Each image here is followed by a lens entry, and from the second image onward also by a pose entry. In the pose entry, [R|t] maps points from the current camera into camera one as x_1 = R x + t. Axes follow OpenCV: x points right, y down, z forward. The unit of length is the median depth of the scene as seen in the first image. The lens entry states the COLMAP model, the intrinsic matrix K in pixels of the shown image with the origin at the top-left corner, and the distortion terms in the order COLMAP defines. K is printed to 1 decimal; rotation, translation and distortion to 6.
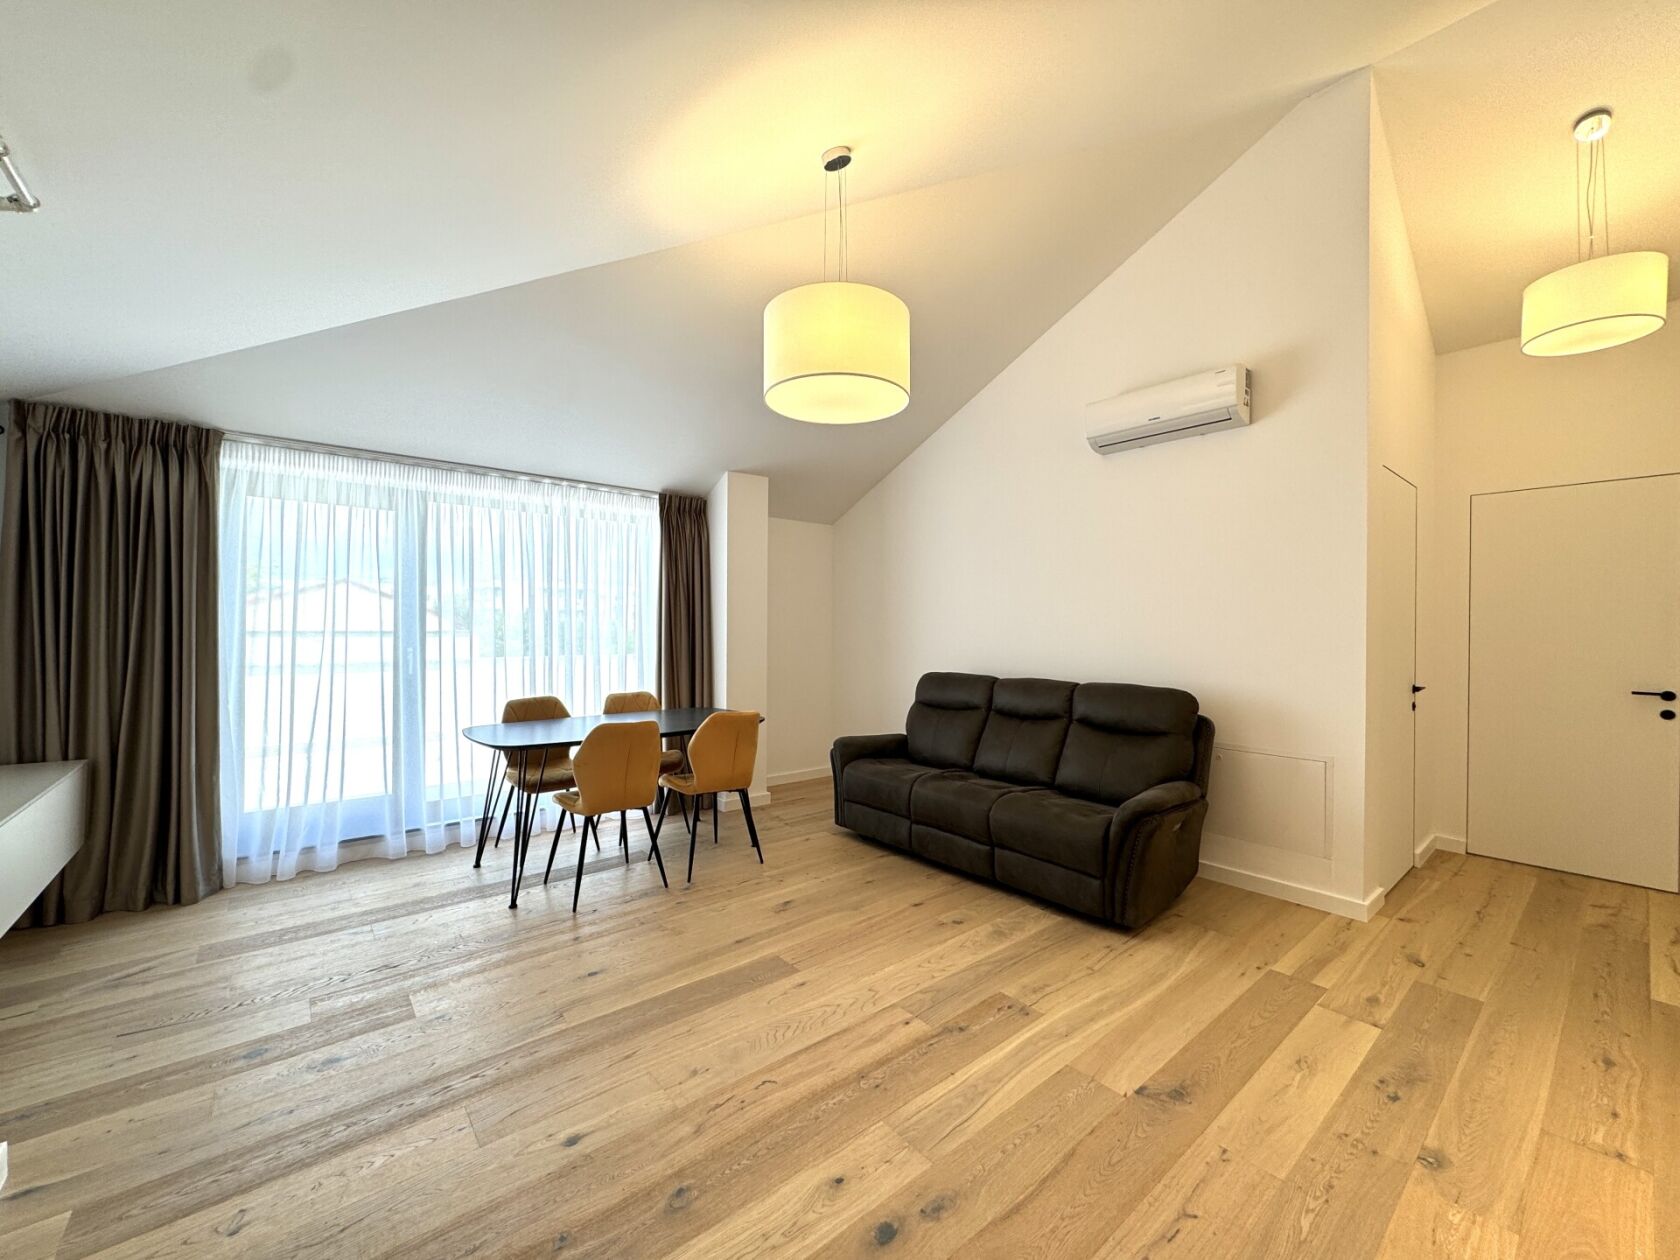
lens RADIAL K [[669.4, 0, 840.0], [0, 669.4, 630.0], [0, 0, 1]] dist [-0.002081, -0.000278]
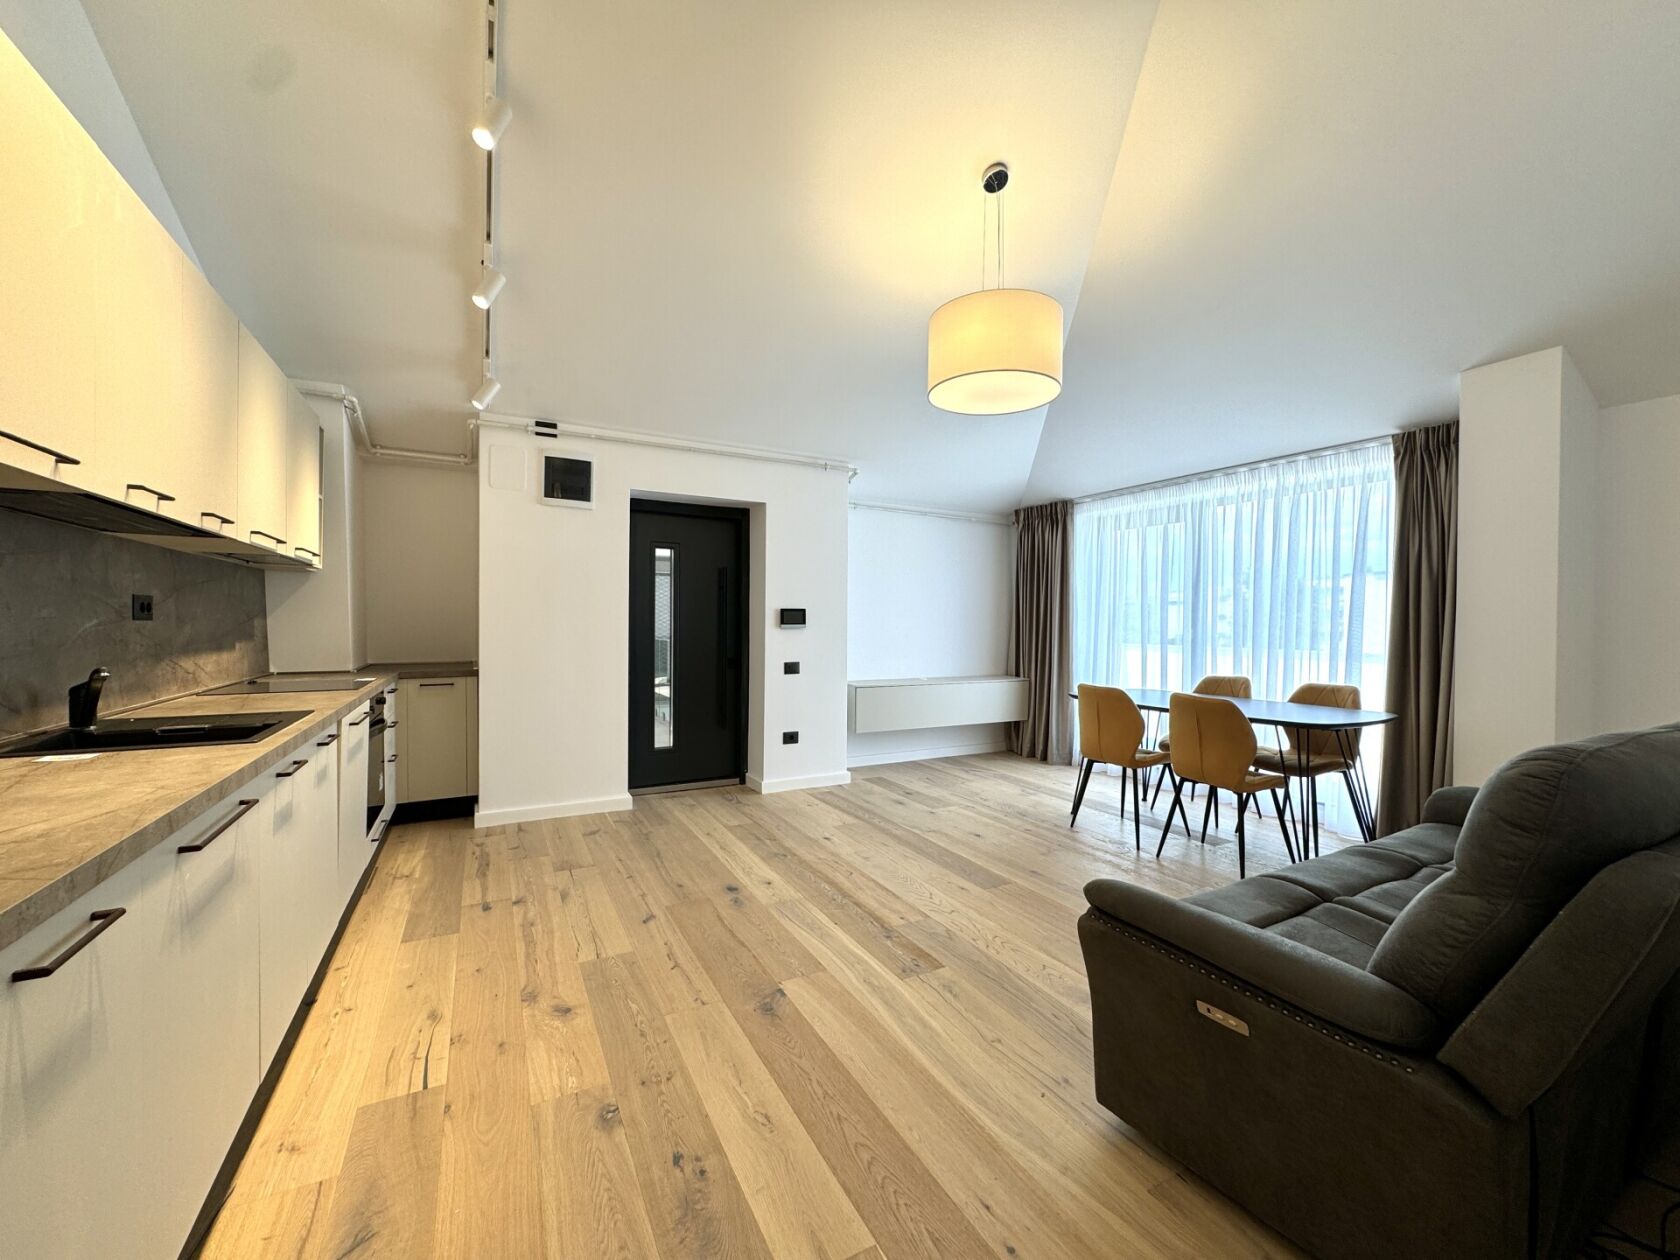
lens RADIAL K [[669.4, 0, 840.0], [0, 669.4, 630.0], [0, 0, 1]] dist [-0.002081, -0.000278]
pose [[-0.202678, 0.003640, -0.979239, 1.448341], [-0.014392, 0.999874, 0.006696, 0.060224], [0.979140, 0.015451, -0.202600, 1.239439]]
